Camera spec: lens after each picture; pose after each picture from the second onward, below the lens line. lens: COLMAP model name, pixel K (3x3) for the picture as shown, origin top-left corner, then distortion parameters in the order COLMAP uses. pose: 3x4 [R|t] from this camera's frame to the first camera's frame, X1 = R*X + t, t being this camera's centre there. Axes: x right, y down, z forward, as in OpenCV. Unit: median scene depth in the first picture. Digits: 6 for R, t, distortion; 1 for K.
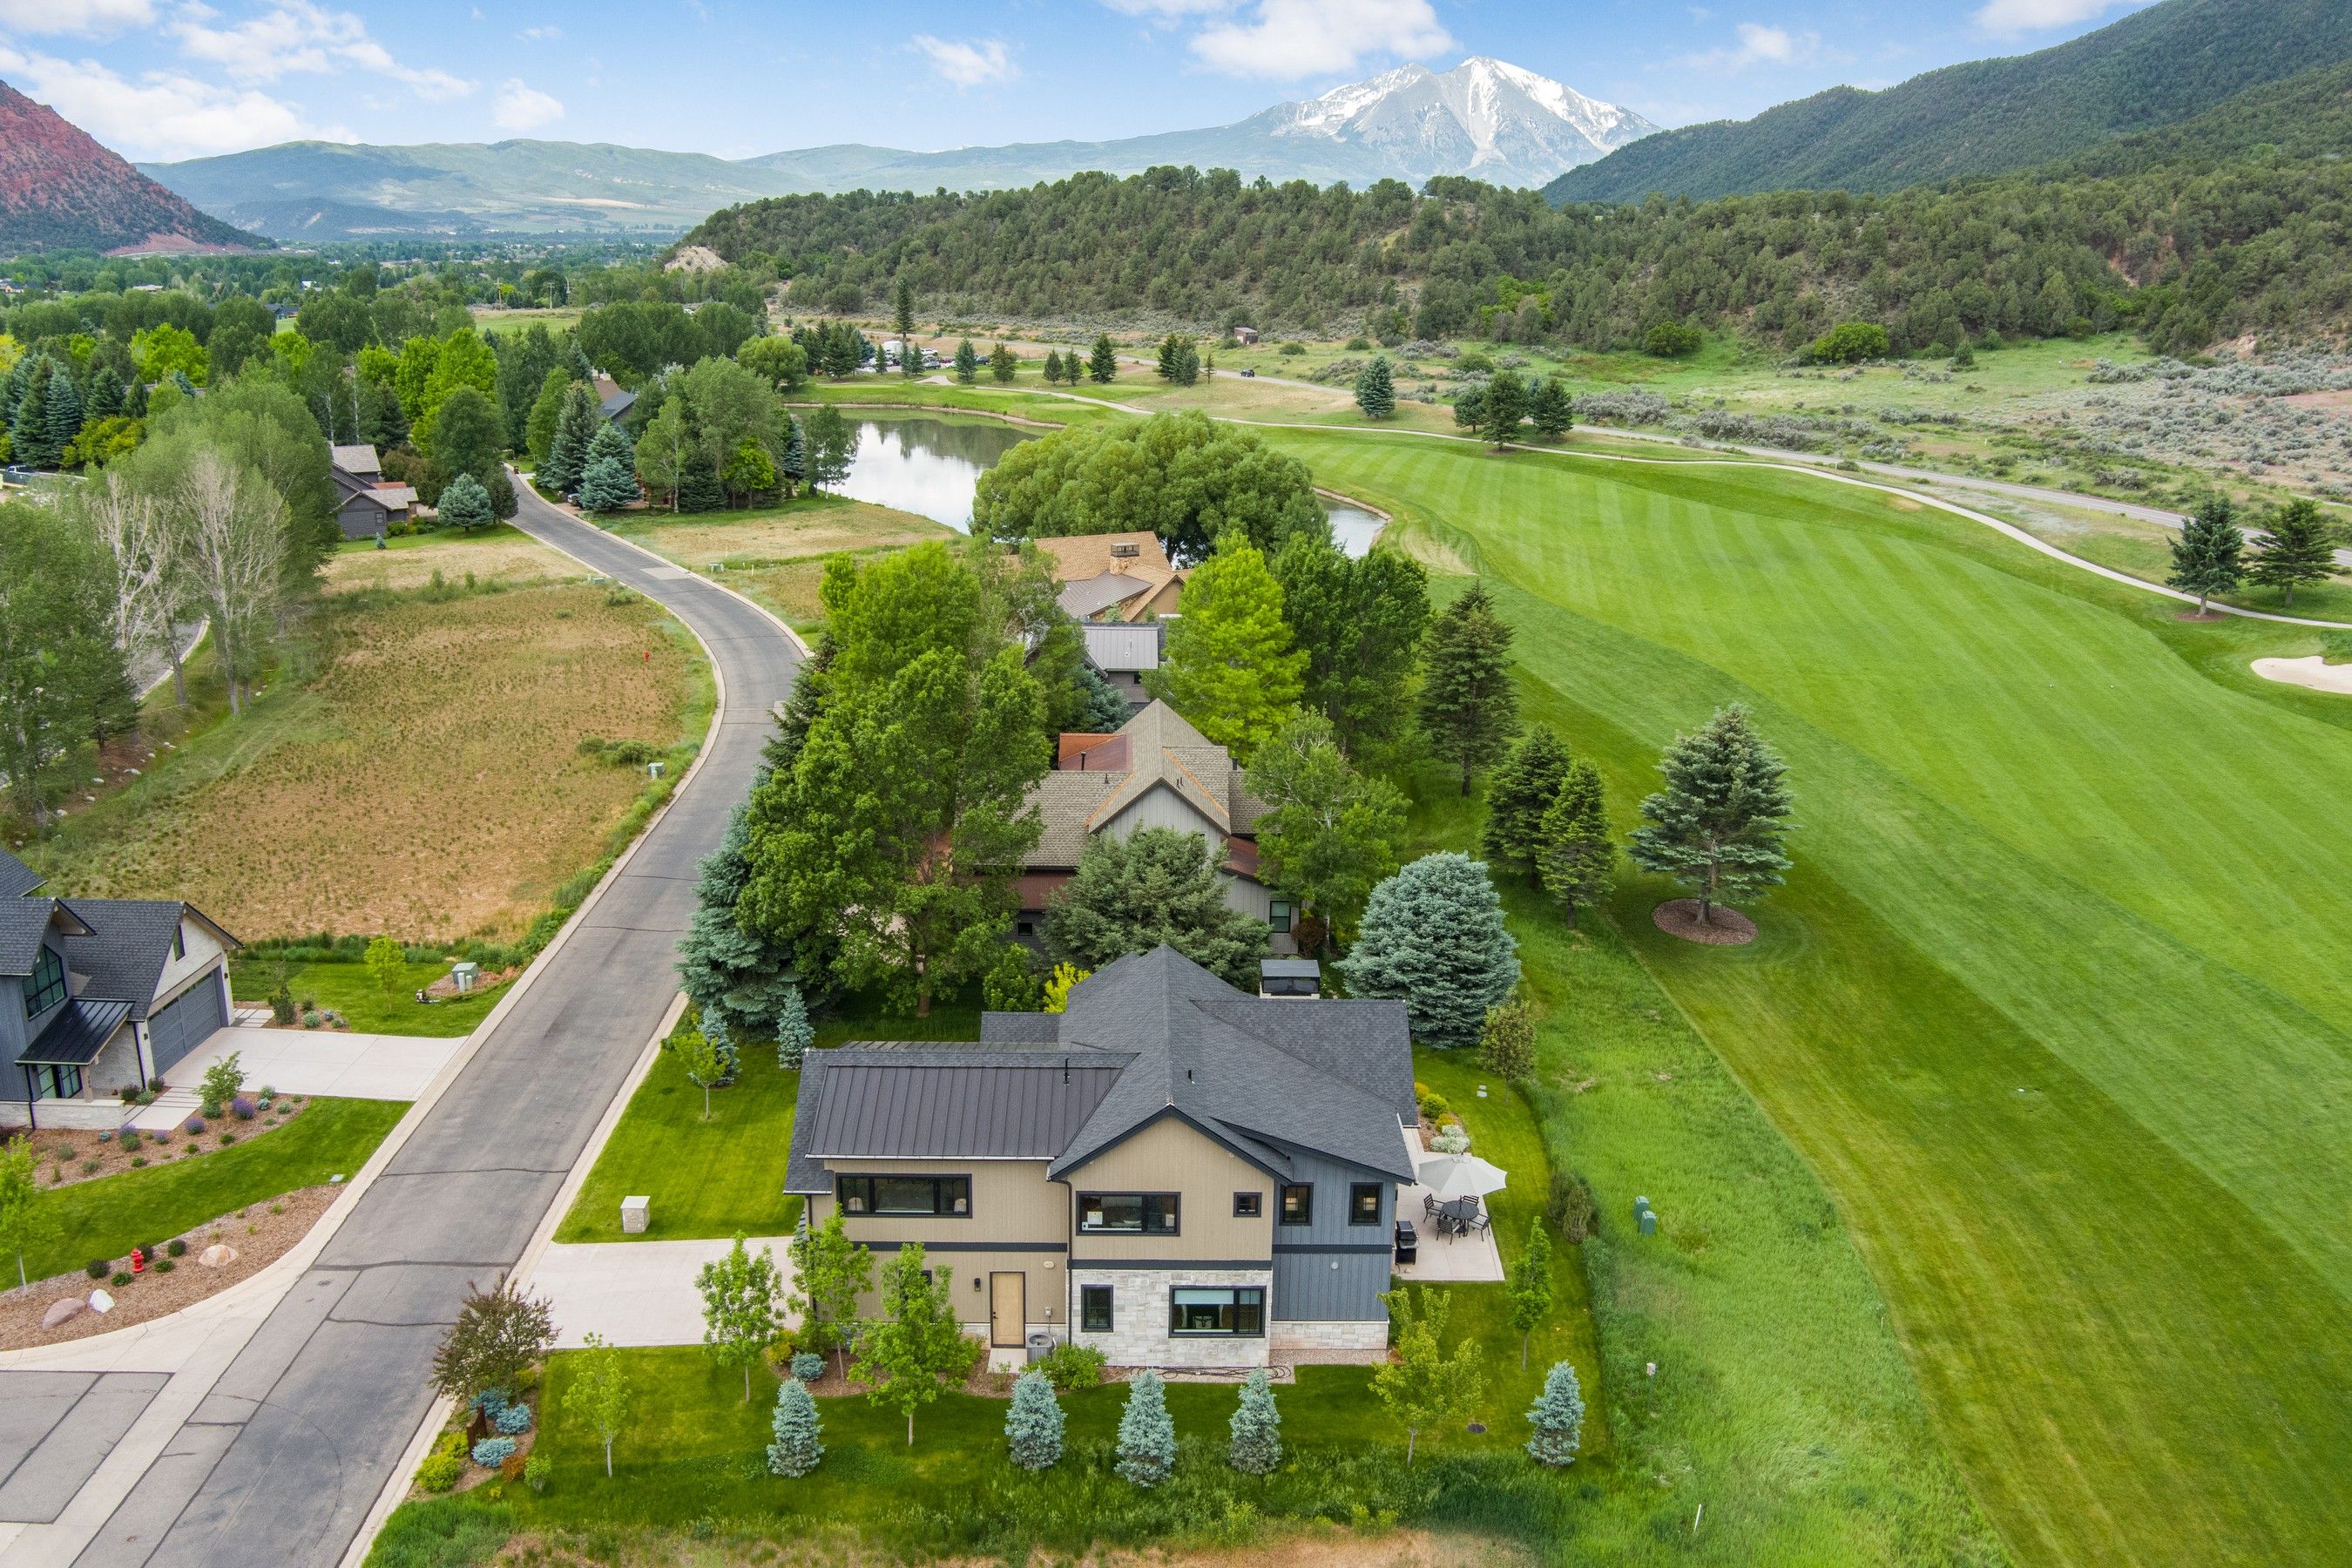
lens RADIAL K [[1917.1, 0, 1176.0], [0, 1917.1, 784.0], [0, 0, 1]] dist [-0.084510, 0.032733]
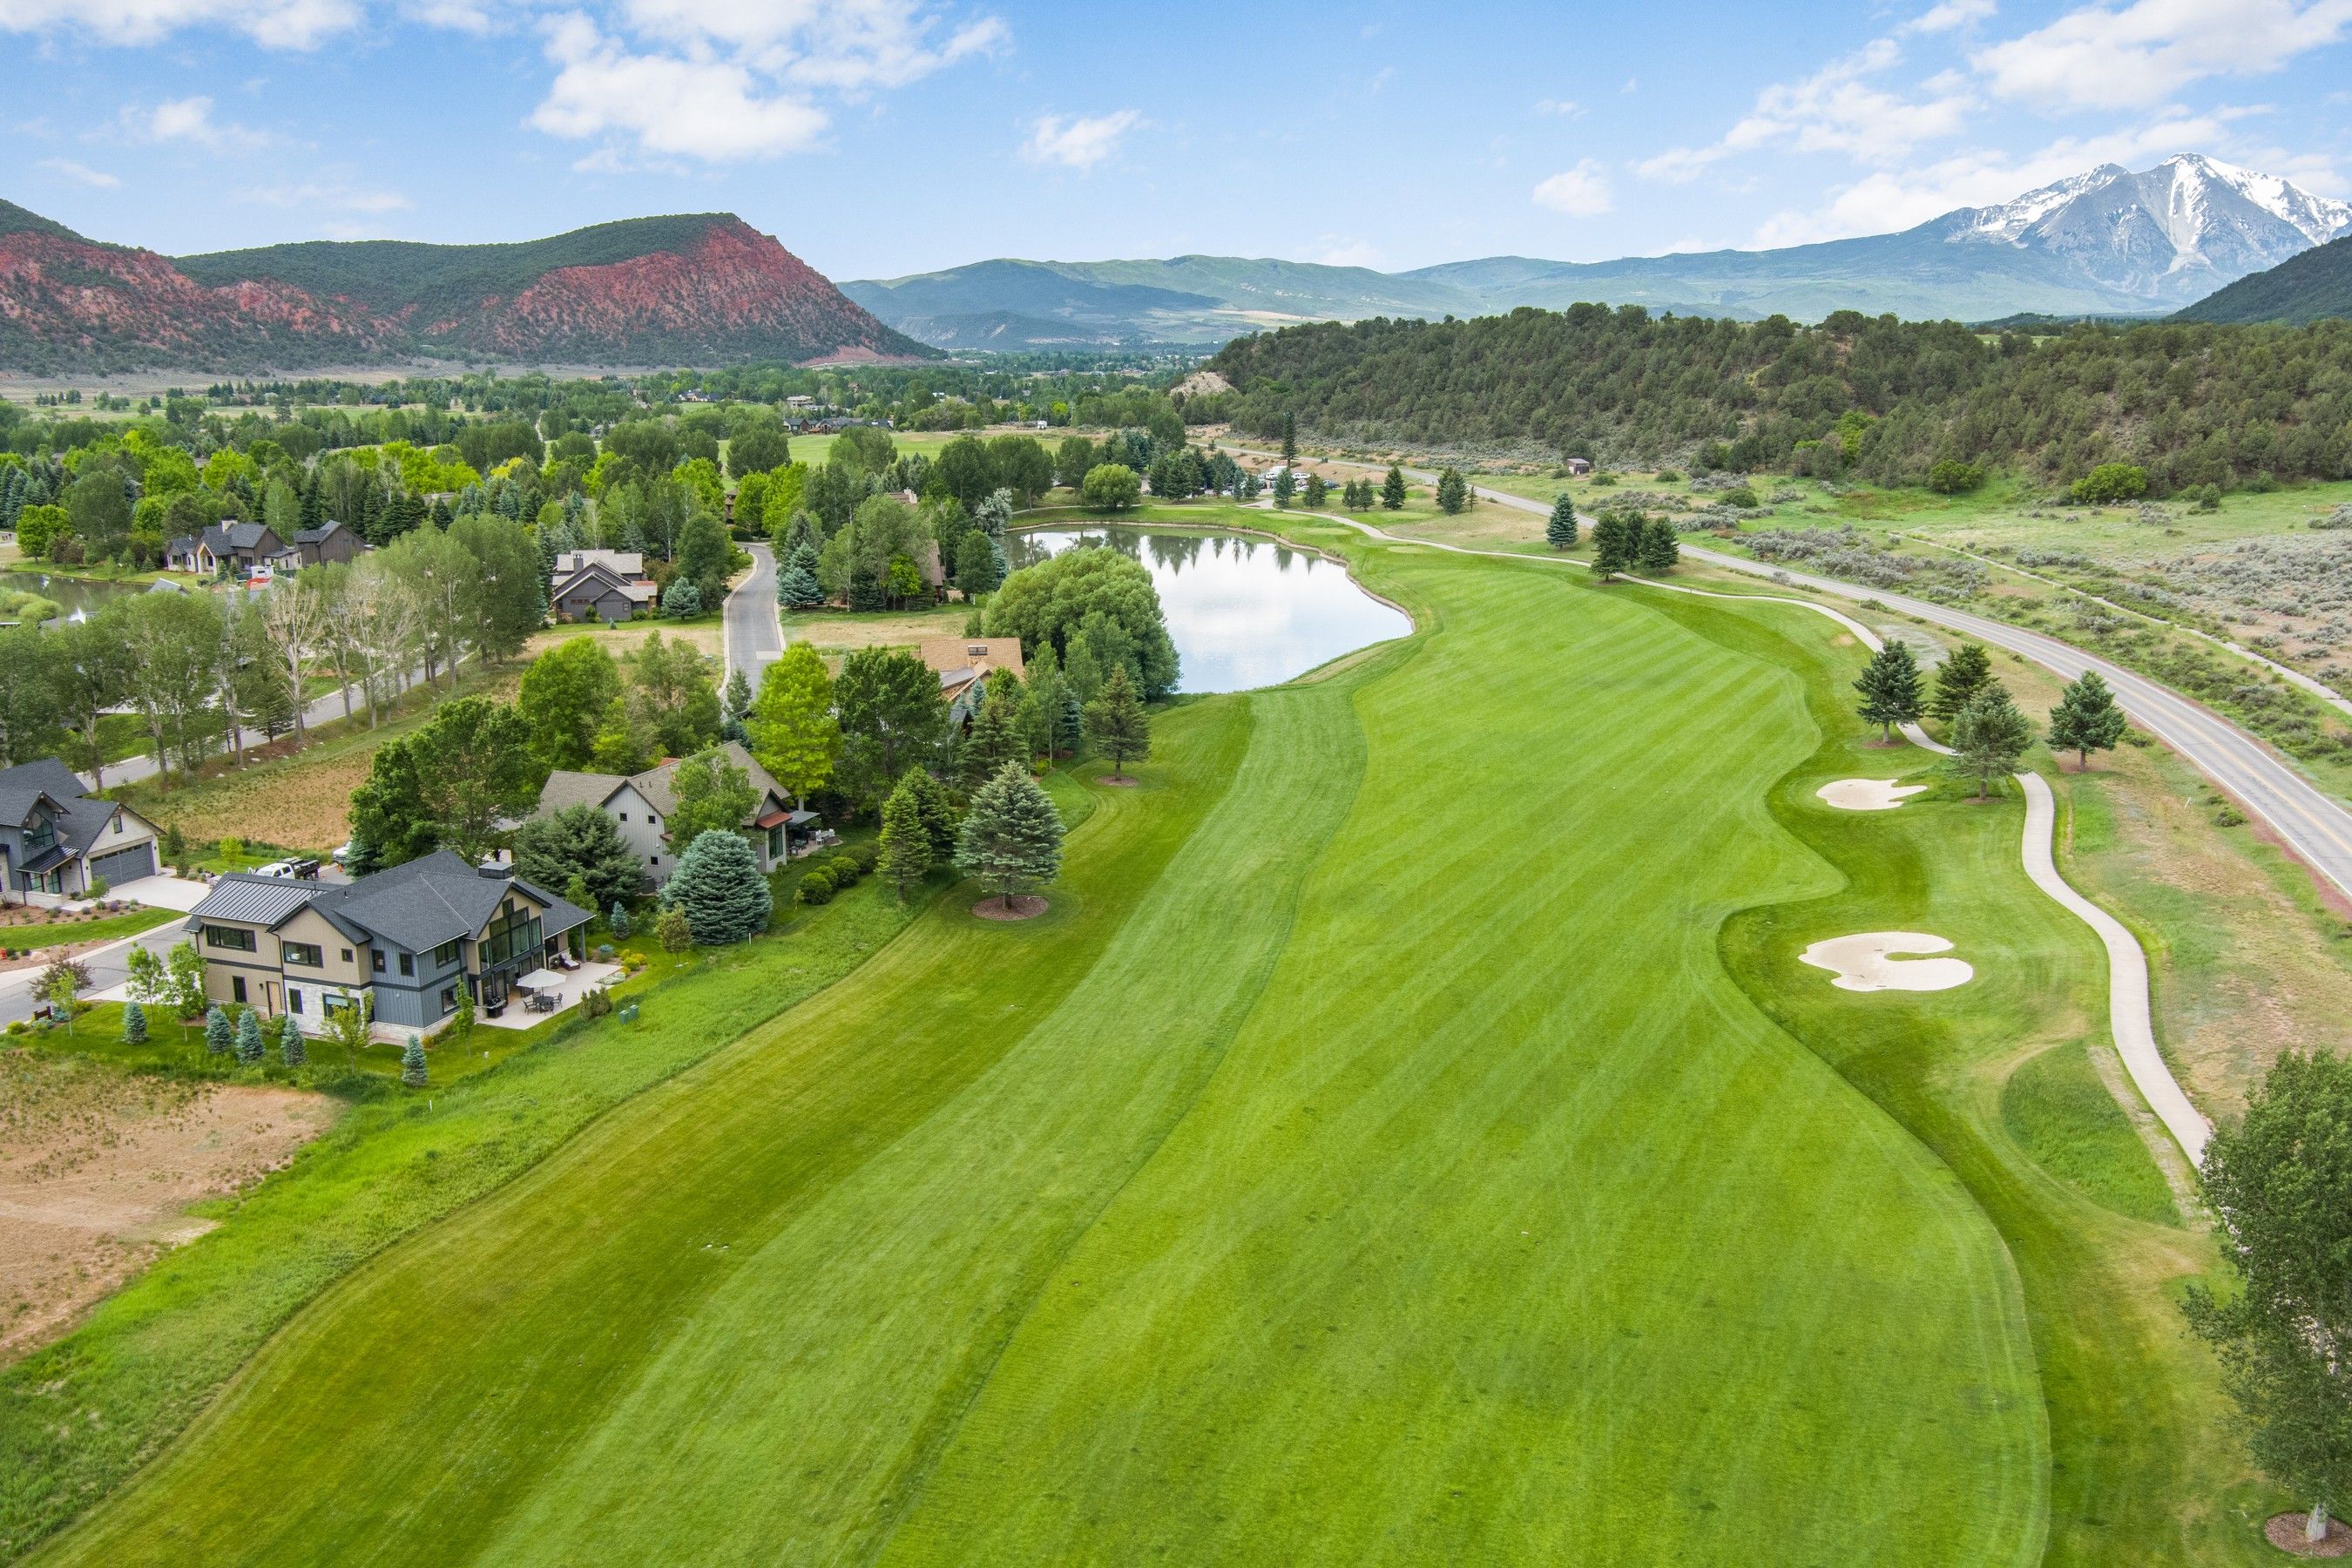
lens RADIAL K [[1917.1, 0, 1176.0], [0, 1917.1, 784.0], [0, 0, 1]] dist [-0.084510, 0.032733]
pose [[0.943995, 0.063026, -0.323886, 0.199182], [-0.080349, 0.995949, -0.040379, 0.005868], [0.320029, 0.064142, 0.945234, -0.085628]]
